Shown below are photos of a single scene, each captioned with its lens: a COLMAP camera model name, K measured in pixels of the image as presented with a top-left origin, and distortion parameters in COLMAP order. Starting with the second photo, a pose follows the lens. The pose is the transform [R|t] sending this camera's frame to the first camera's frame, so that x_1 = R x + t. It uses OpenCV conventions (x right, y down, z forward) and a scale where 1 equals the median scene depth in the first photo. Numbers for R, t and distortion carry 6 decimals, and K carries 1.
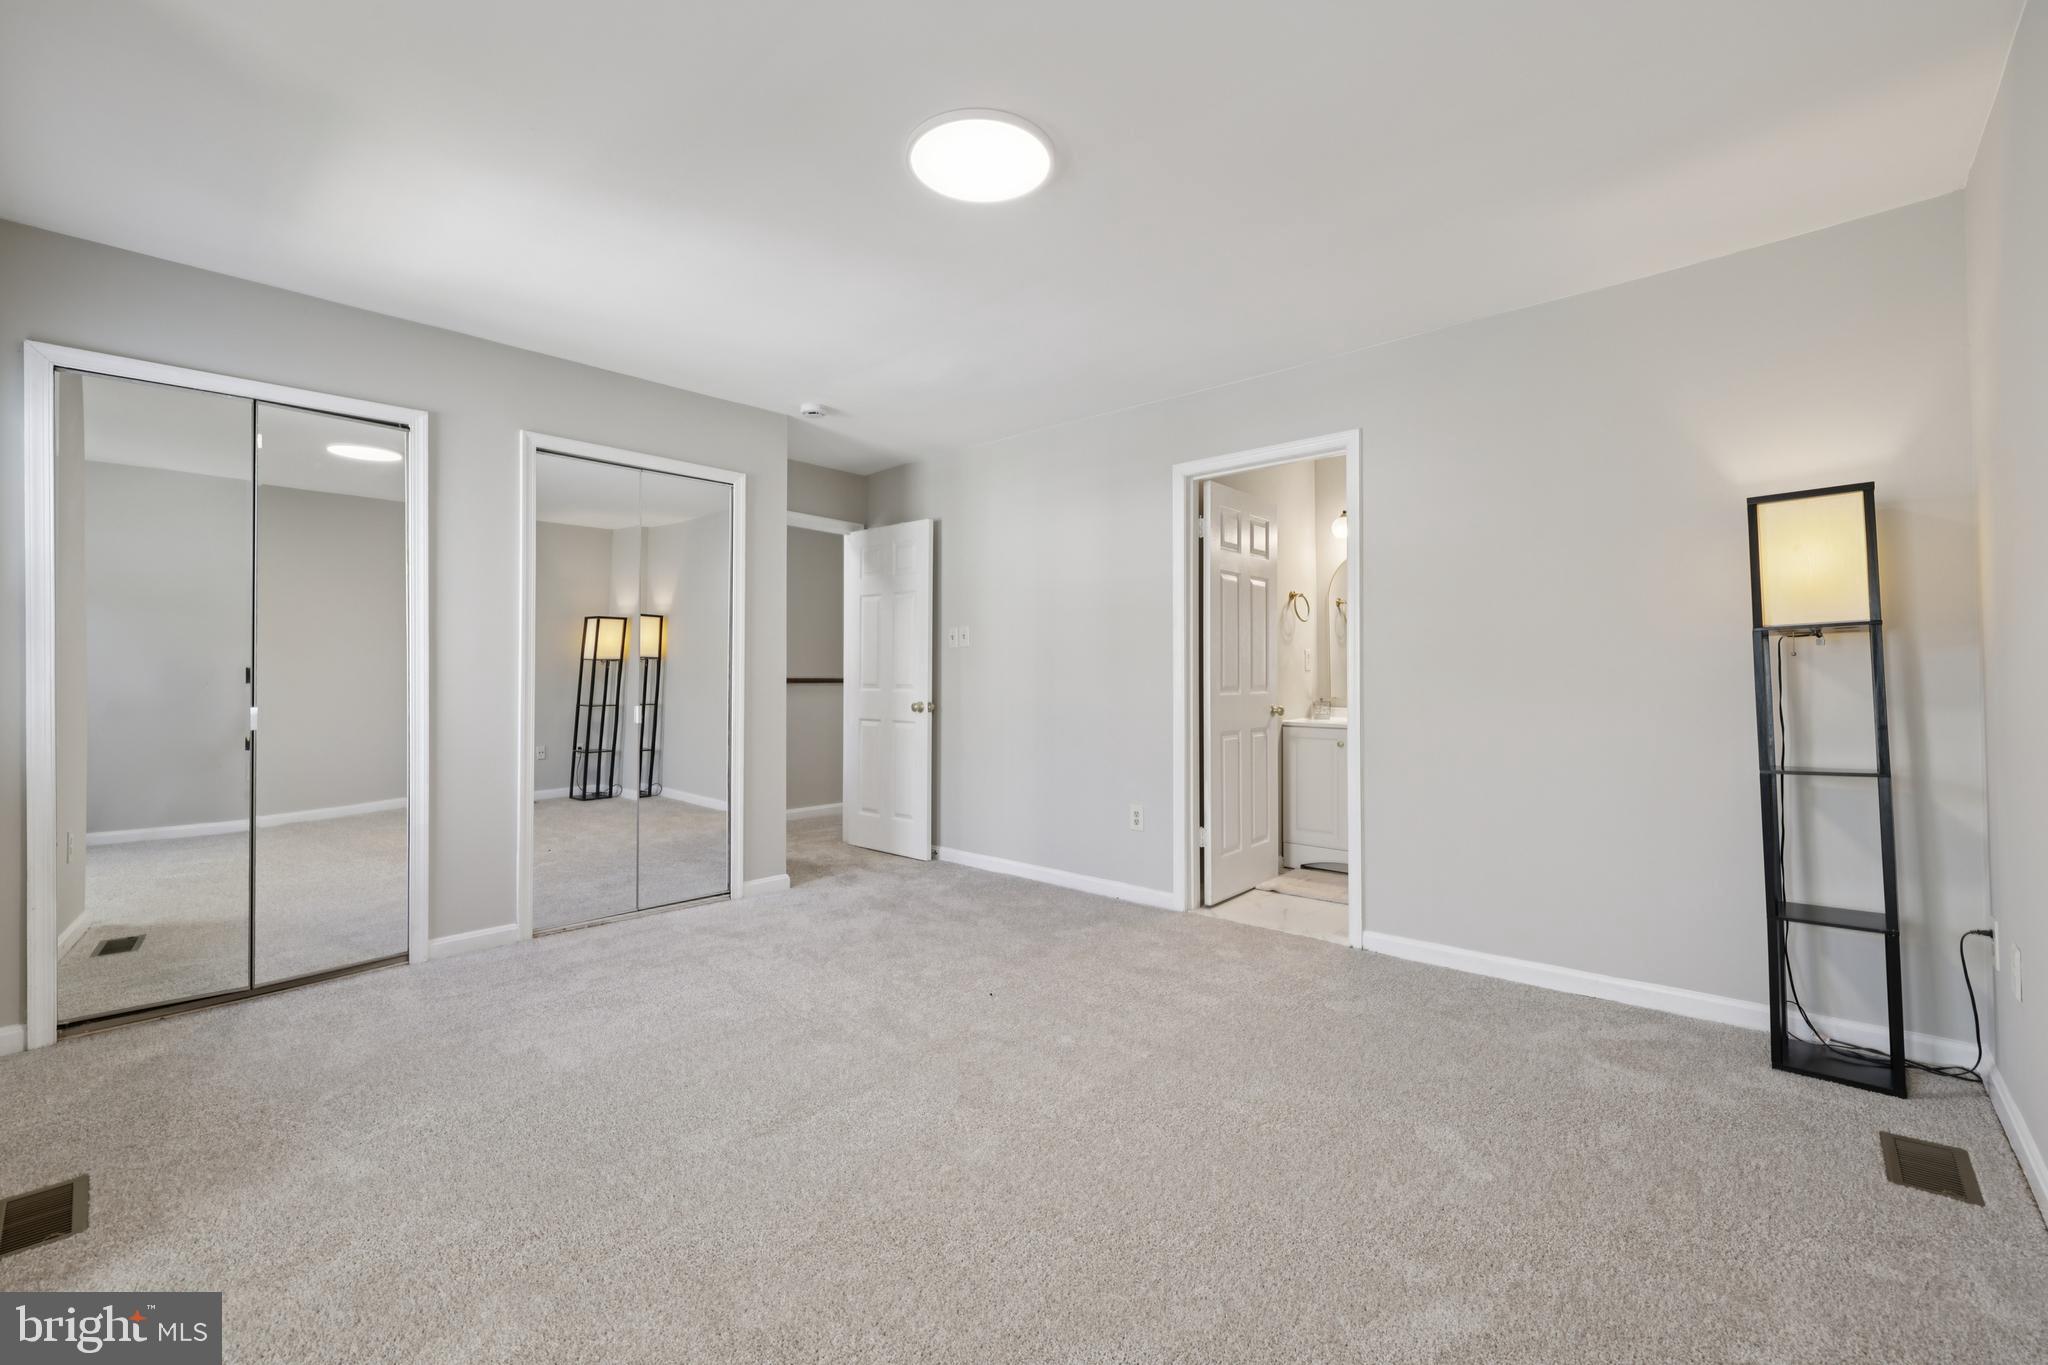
lens RADIAL K [[854.1, 0, 1026.1], [0, 854.1, 671.0], [0, 0, 1]] dist [-0.001824, 0.001063]
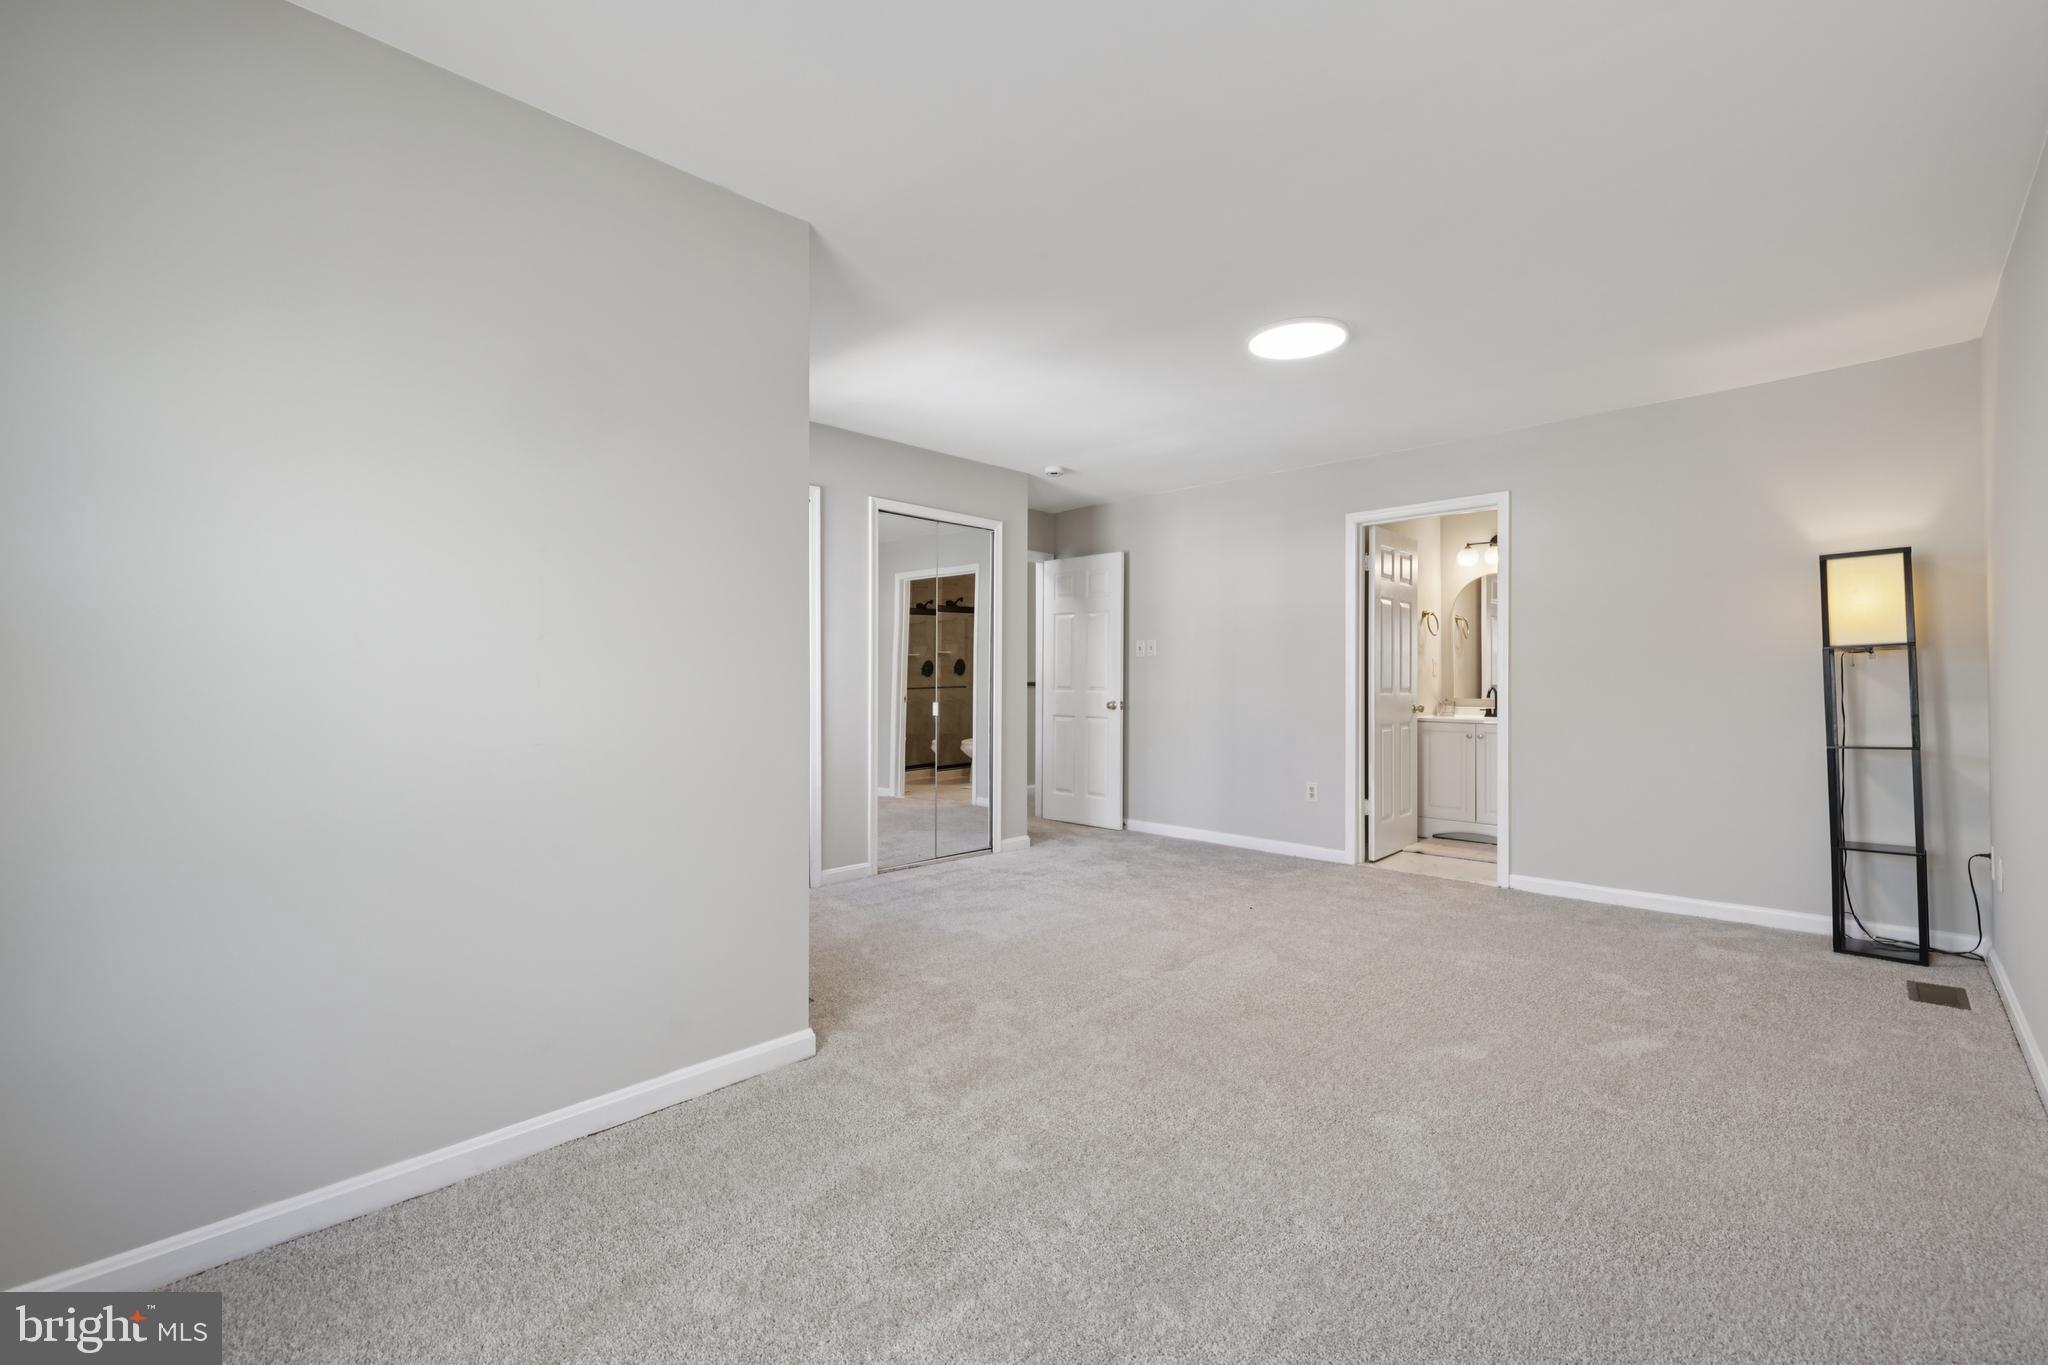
lens RADIAL K [[854.1, 0, 1020.6], [0, 854.1, 683.6], [0, 0, 1]] dist [-0.001824, 0.001063]
pose [[0.999043, 0.001315, -0.043714, -0.318921], [-0.000894, 0.999953, 0.009660, -0.001156], [0.043724, -0.009612, 0.998997, -0.363033]]
